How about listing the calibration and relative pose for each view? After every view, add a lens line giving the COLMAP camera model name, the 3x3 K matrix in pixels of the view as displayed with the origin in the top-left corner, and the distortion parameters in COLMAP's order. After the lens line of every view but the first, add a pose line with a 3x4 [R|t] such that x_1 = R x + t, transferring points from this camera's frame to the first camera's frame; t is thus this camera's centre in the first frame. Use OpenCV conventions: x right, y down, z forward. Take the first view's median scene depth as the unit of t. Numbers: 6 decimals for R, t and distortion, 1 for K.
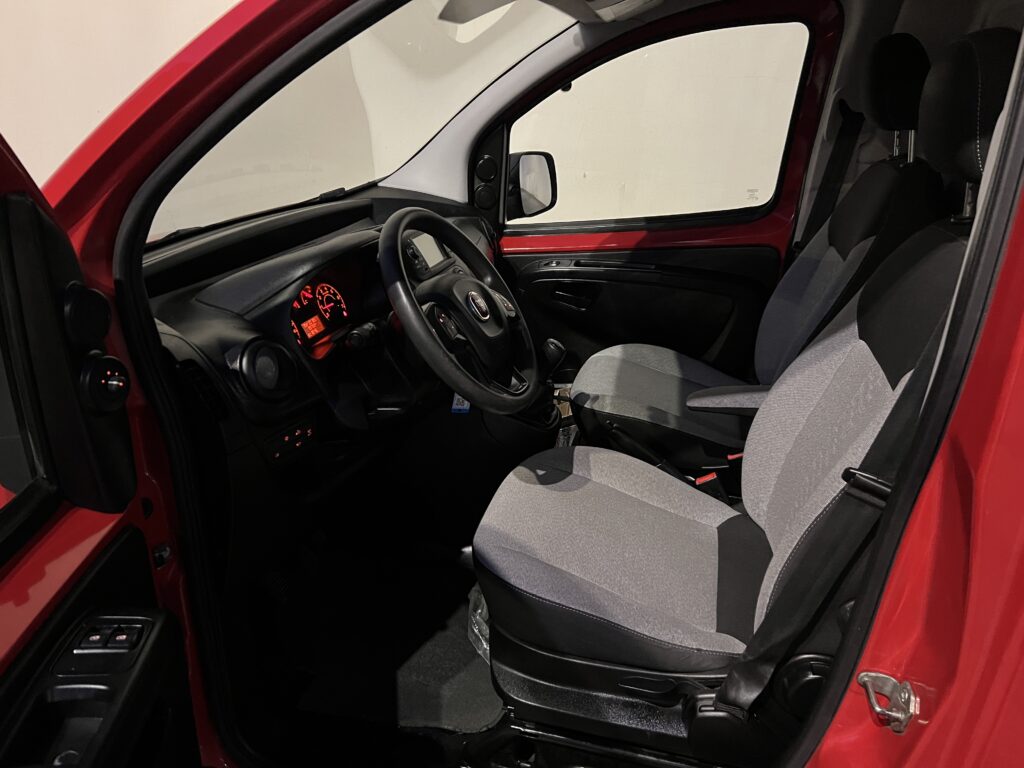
lens RADIAL K [[769.4, 0, 517.1], [0, 769.4, 404.3], [0, 0, 1]] dist [0.060393, -0.072757]
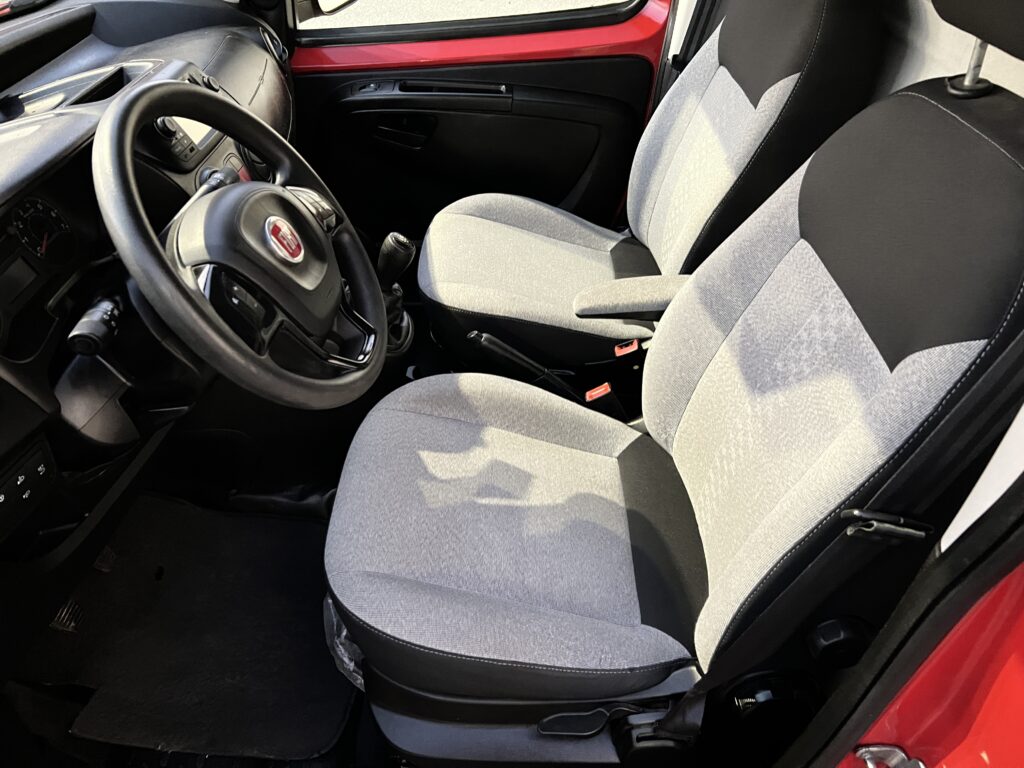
lens RADIAL K [[769.4, 0, 517.1], [0, 769.4, 404.3], [0, 0, 1]] dist [0.060393, -0.072757]
pose [[0.972291, -0.124776, 0.197688, -0.004813], [0.065148, 0.956767, 0.283467, -0.137461], [-0.224511, -0.262733, 0.938385, 0.252498]]
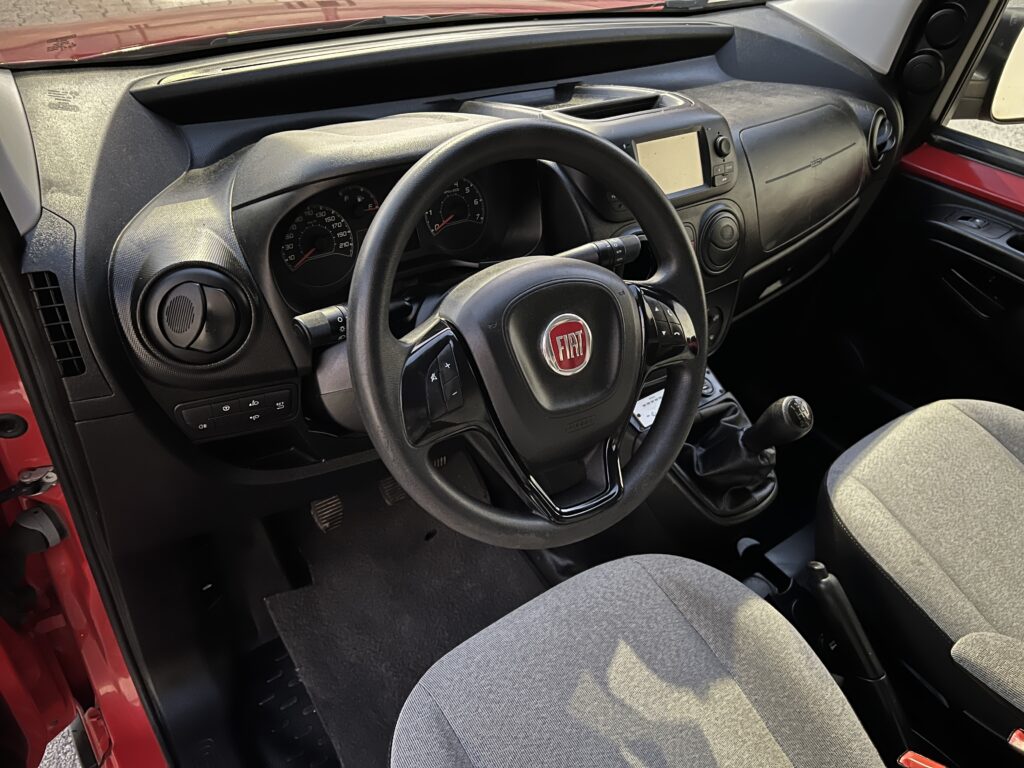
lens RADIAL K [[769.4, 0, 517.1], [0, 769.4, 404.3], [0, 0, 1]] dist [0.060393, -0.072757]
pose [[0.766575, 0.485299, -0.420533, 0.144791], [-0.354743, 0.865917, 0.352626, -0.223031], [0.535275, -0.121133, 0.835947, 0.453550]]
